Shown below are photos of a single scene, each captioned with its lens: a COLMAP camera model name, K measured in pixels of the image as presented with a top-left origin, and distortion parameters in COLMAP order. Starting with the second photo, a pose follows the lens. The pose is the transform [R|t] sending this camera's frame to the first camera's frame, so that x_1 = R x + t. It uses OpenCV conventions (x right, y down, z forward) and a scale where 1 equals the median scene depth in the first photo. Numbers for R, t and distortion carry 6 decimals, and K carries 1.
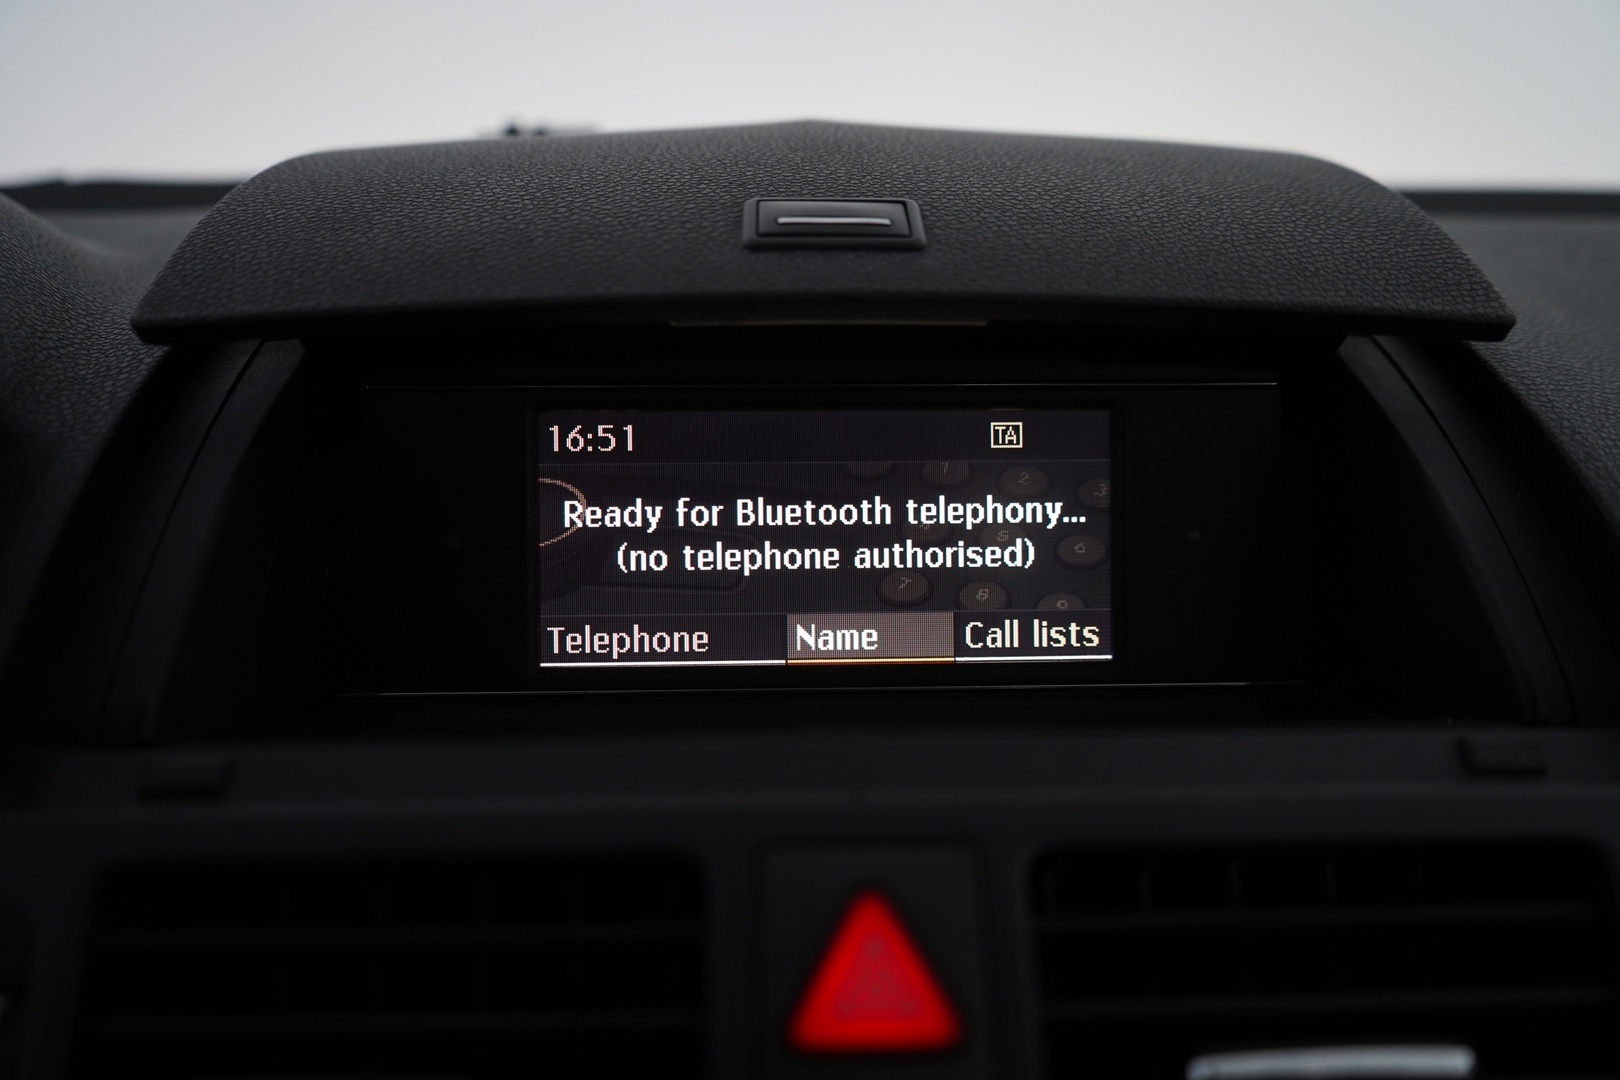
lens RADIAL K [[1322.0, 0, 810.0], [0, 1322.0, 540.0], [0, 0, 1]] dist [0.001668, 0.005384]
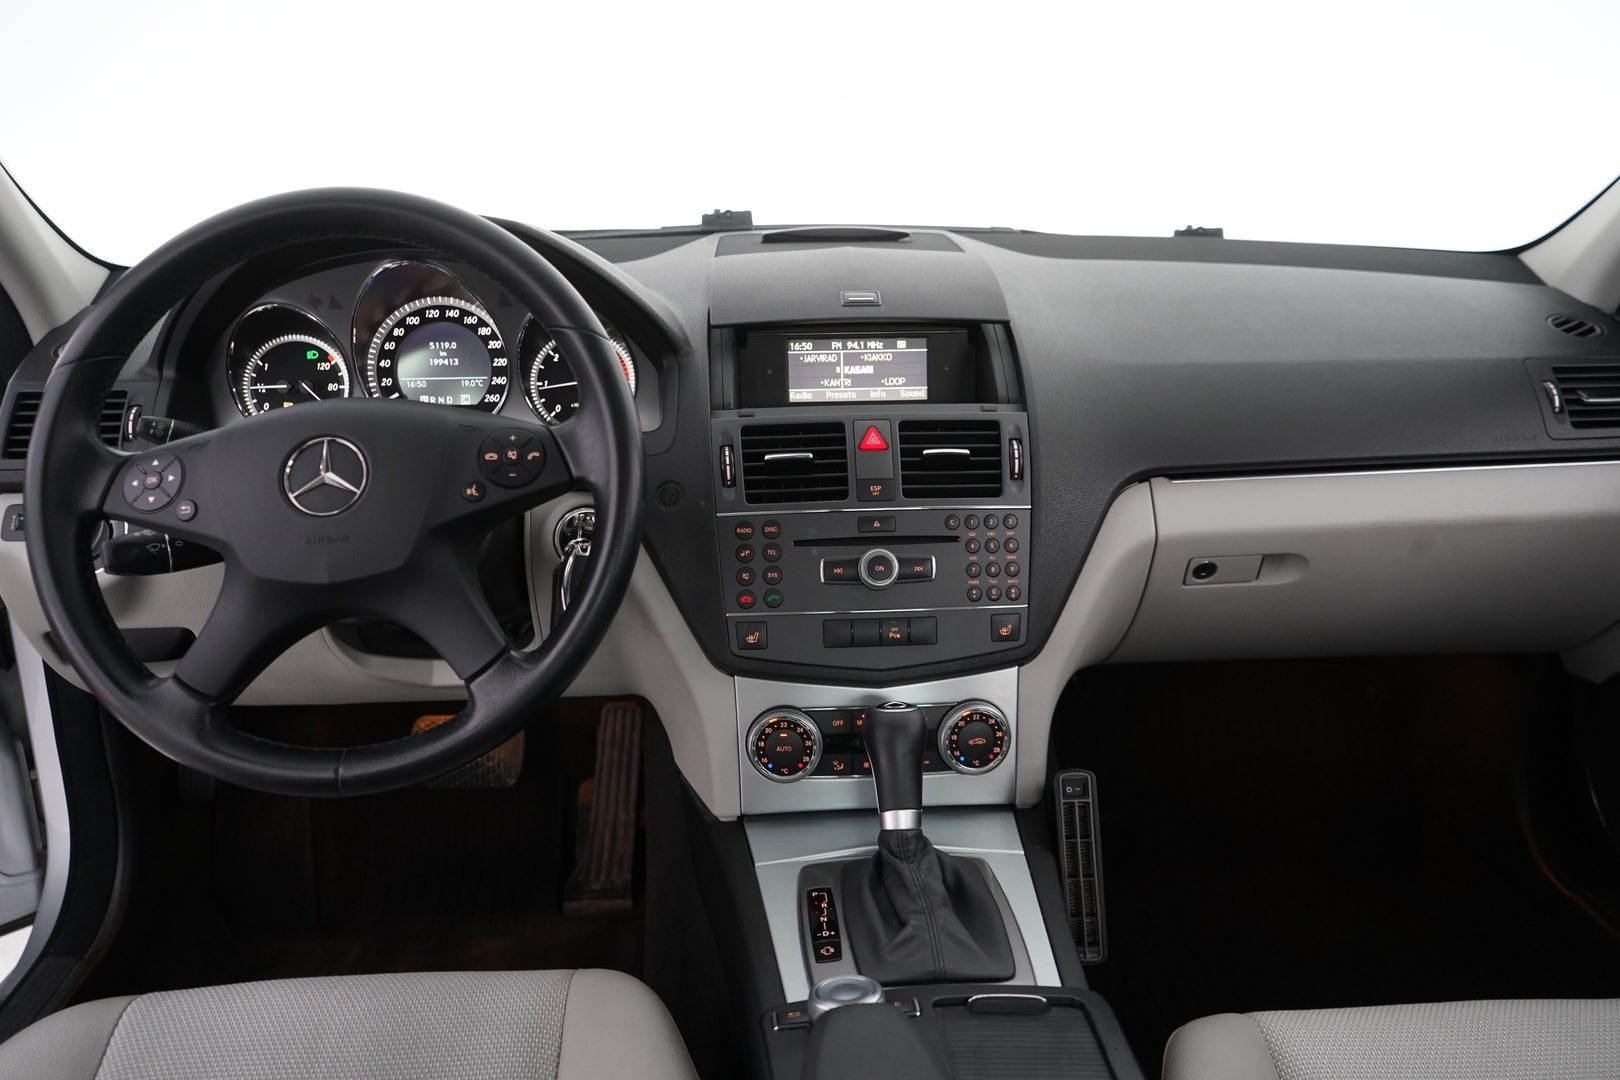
lens RADIAL K [[1348.9, 0, 810.0], [0, 1348.9, 540.0], [0, 0, 1]] dist [-0.002734, 0.001913]
pose [[0.999381, -0.009778, 0.033785, -0.383711], [0.006148, 0.994356, 0.105916, 0.106530], [-0.034630, -0.105643, 0.993801, -4.389870]]
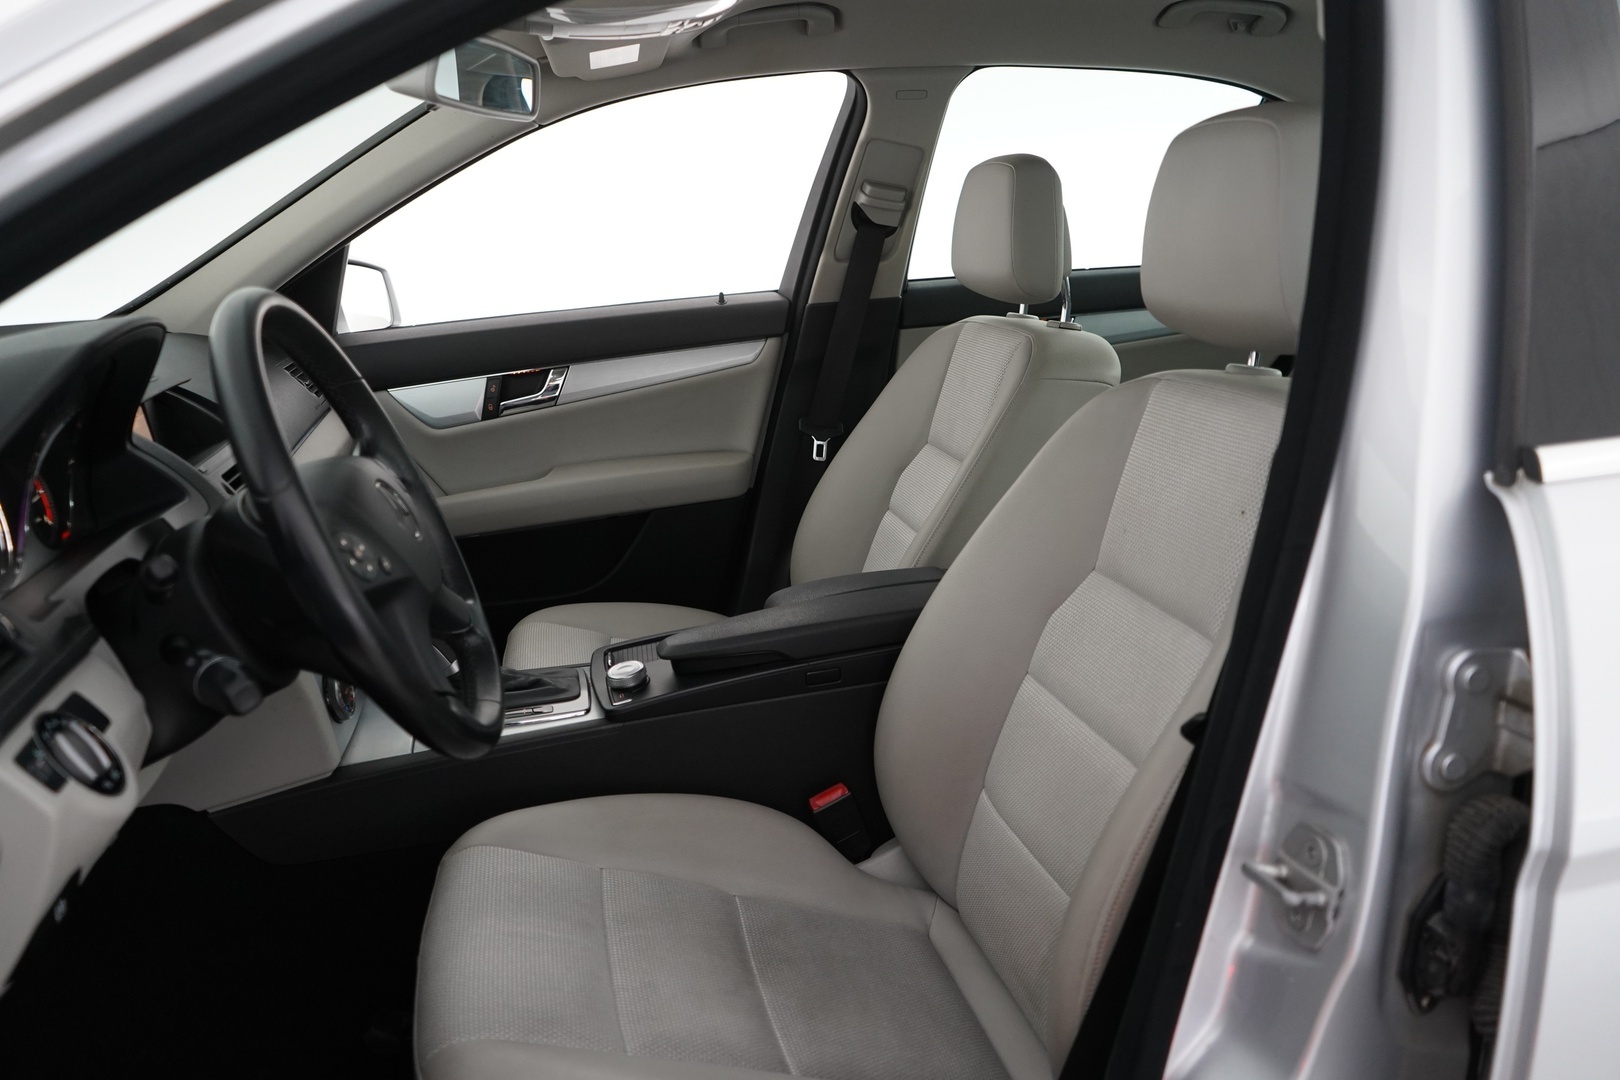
lens RADIAL K [[1322.0, 0, 810.0], [0, 1322.0, 540.0], [0, 0, 1]] dist [0.001668, 0.005384]
pose [[-0.204055, -0.219096, 0.954127, -7.124723], [0.206919, 0.942961, 0.260785, -0.556010], [-0.956842, 0.250642, -0.147080, -0.768717]]
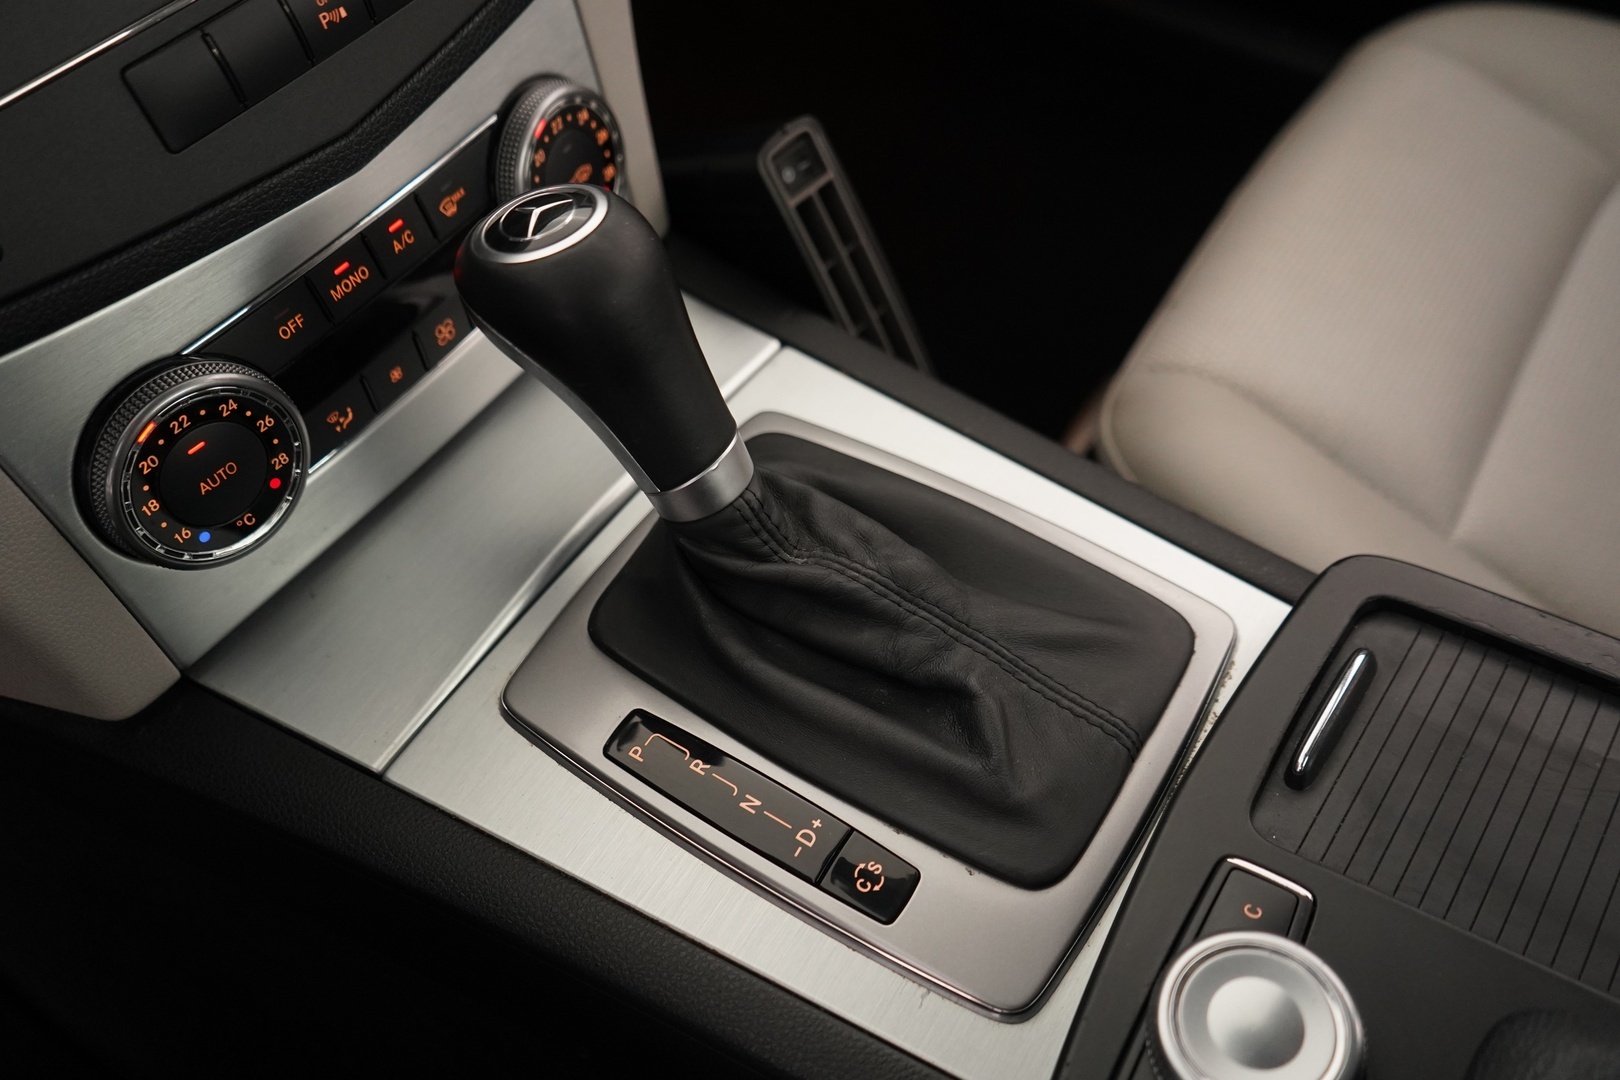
lens RADIAL K [[1322.0, 0, 810.0], [0, 1322.0, 540.0], [0, 0, 1]] dist [0.001668, 0.005384]
pose [[0.569202, -0.649063, 0.504705, -0.808556], [0.155369, 0.687700, 0.709175, 0.388902], [-0.807385, -0.325248, 0.492284, -0.835306]]
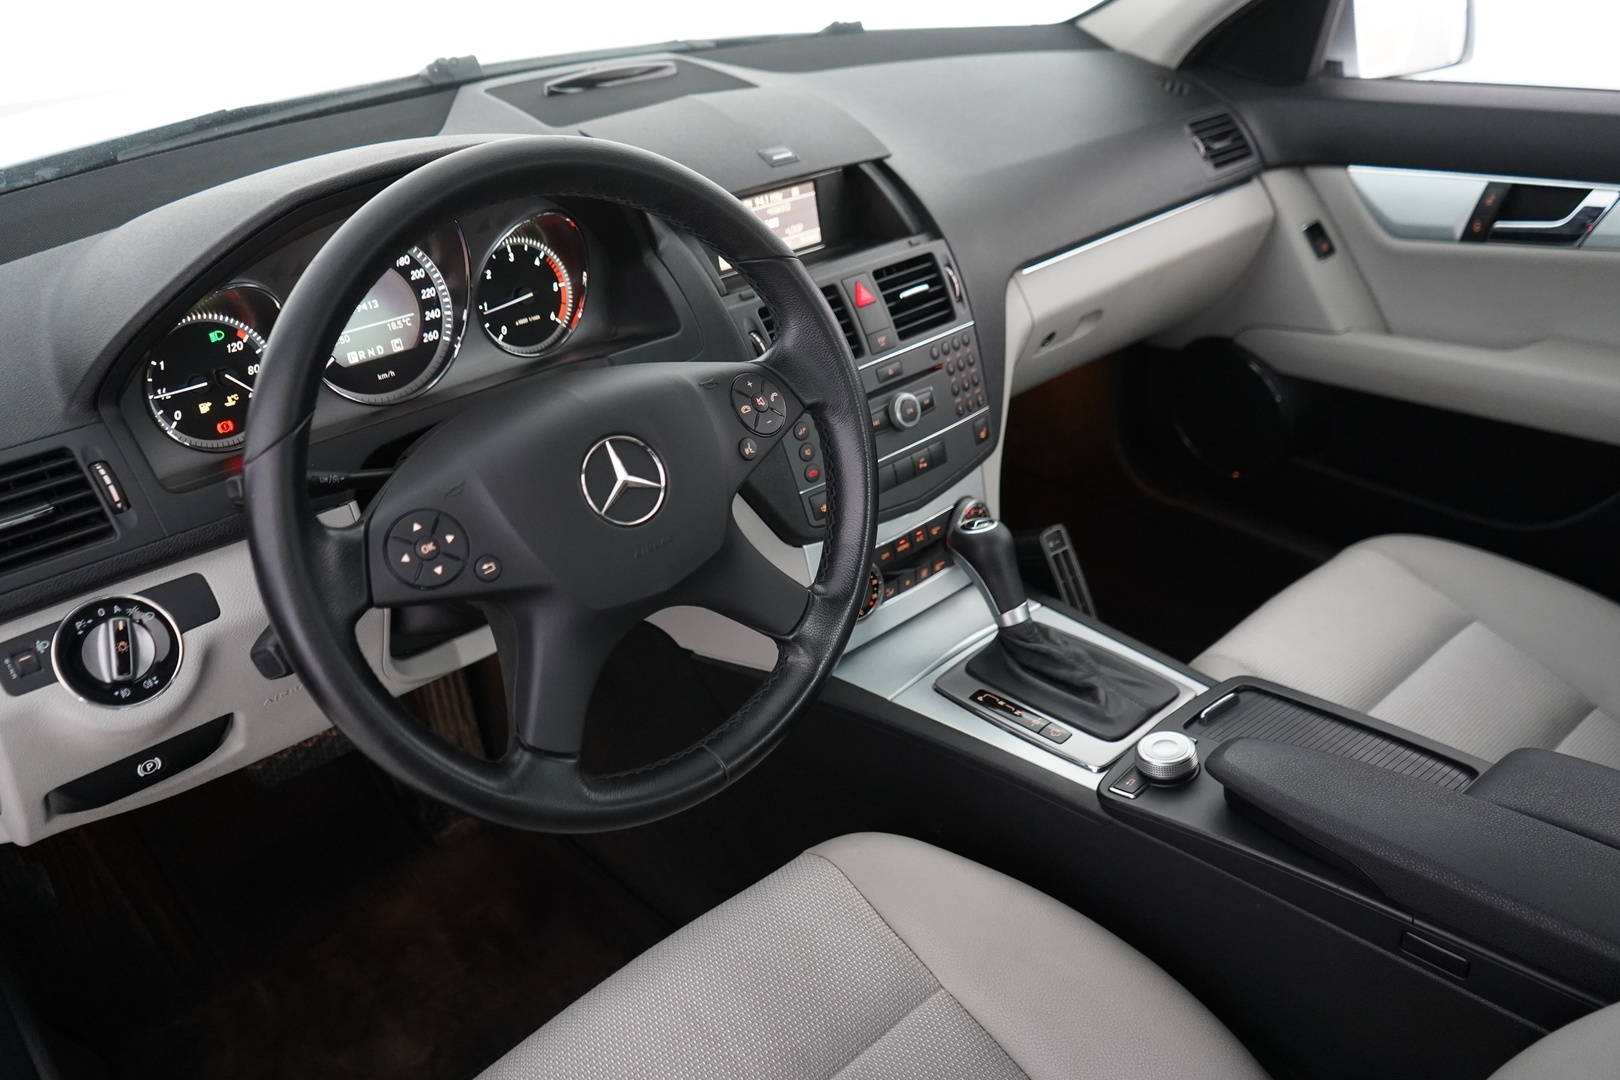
lens RADIAL K [[1322.0, 0, 810.0], [0, 1322.0, 540.0], [0, 0, 1]] dist [0.001668, 0.005384]
pose [[0.738201, -0.333629, 0.586302, -3.638170], [0.133658, 0.924243, 0.357645, -0.761637], [-0.661207, -0.185650, 0.726870, -3.152406]]
